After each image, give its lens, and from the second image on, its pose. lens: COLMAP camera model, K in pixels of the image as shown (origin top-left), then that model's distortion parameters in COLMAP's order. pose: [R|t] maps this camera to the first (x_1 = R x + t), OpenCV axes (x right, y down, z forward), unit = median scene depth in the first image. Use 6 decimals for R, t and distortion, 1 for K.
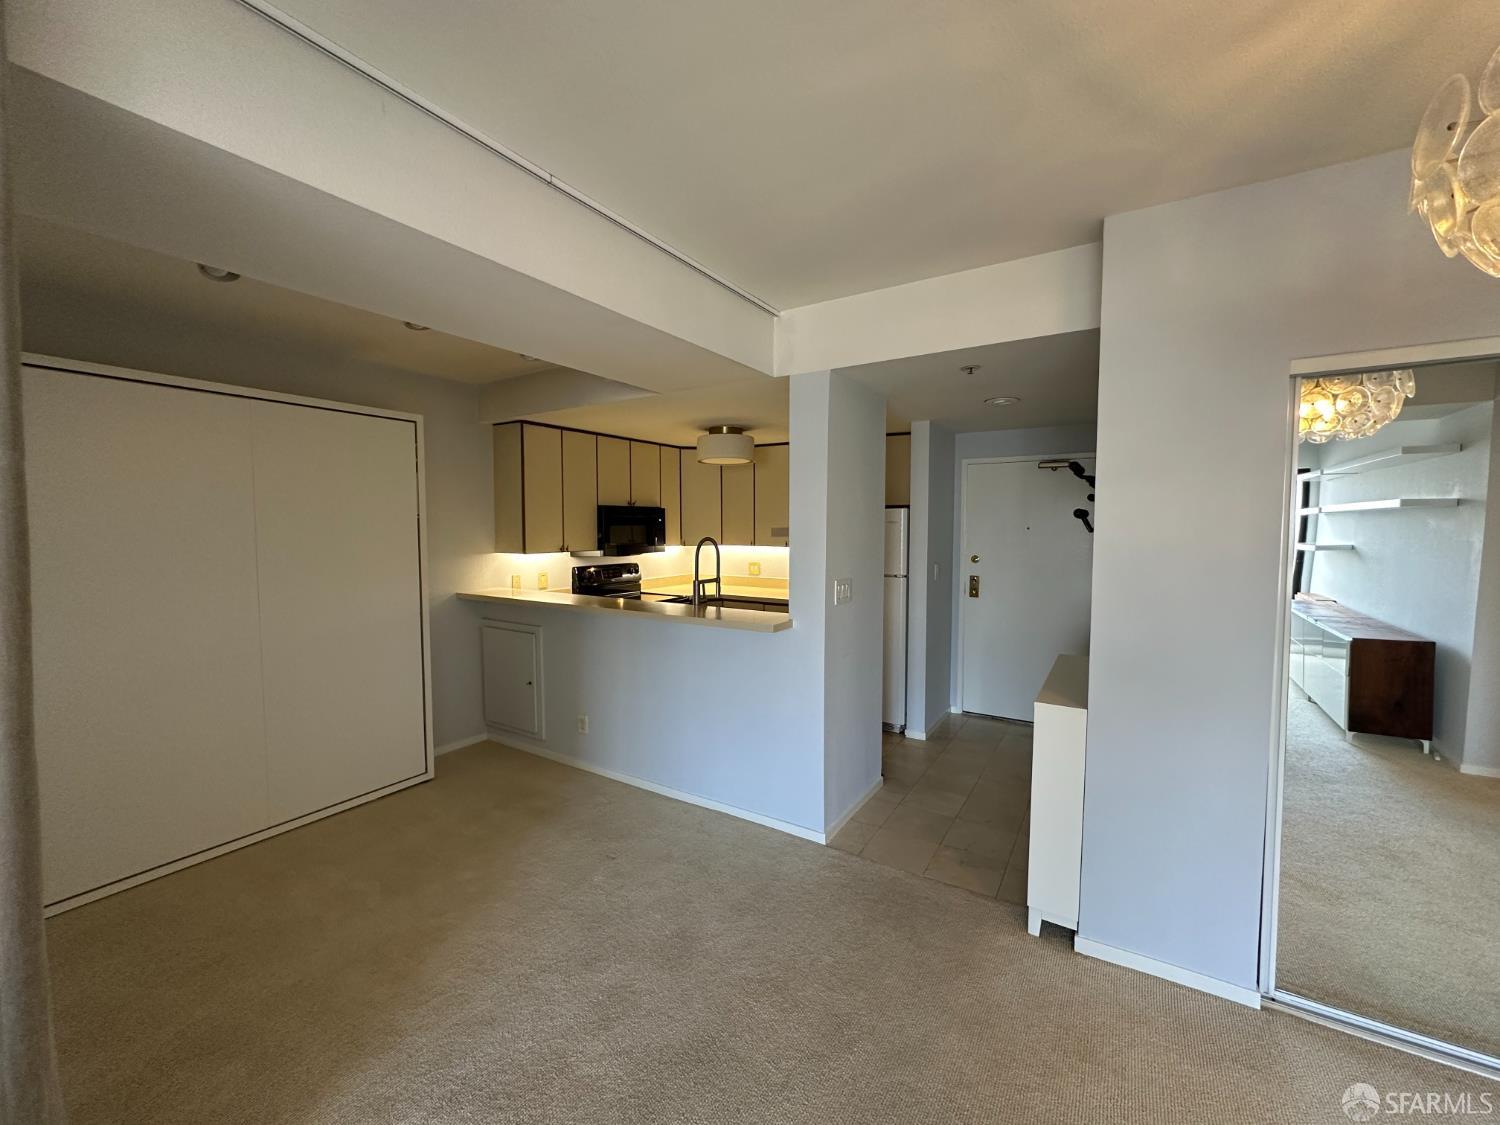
lens RADIAL K [[592.2, 0, 750.0], [0, 592.2, 562.5], [0, 0, 1]] dist [-0.009384, 0.000429]
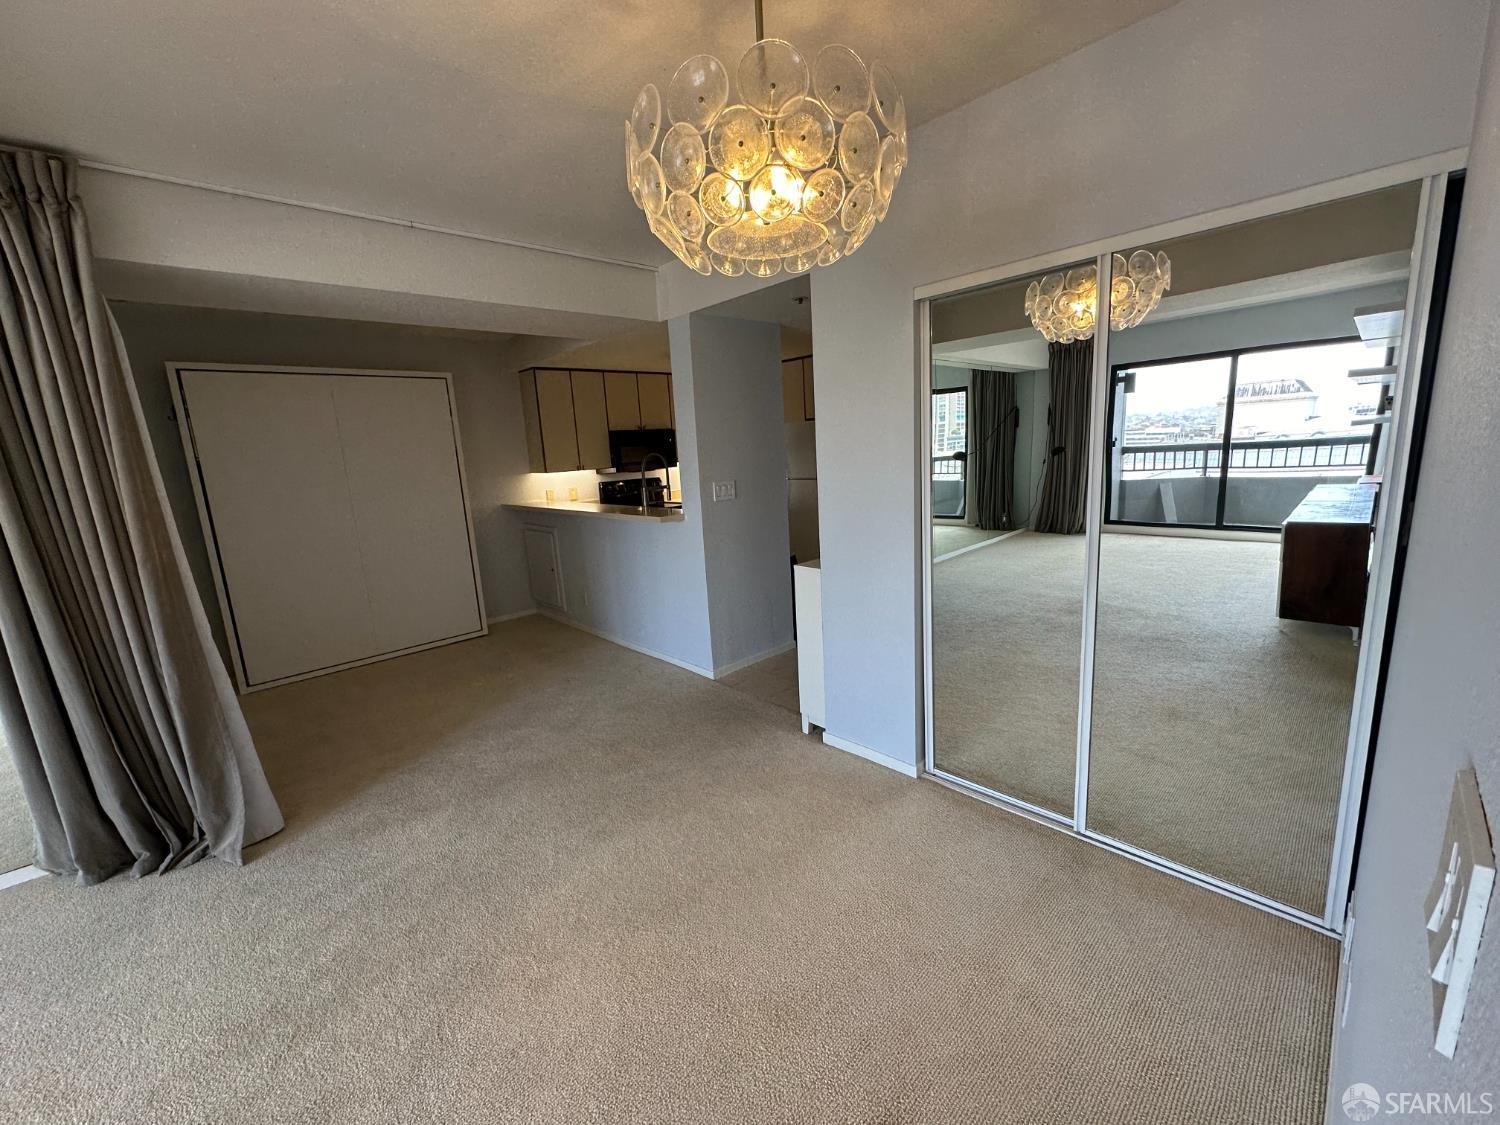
lens RADIAL K [[603.8, 0, 750.0], [0, 603.8, 562.5], [0, 0, 1]] dist [0.000357, 0.000034]
pose [[0.965655, -0.006054, -0.259756, 0.413927], [0.041610, 0.990429, 0.131604, 0.025288], [0.256473, -0.137892, 0.956665, -0.189872]]
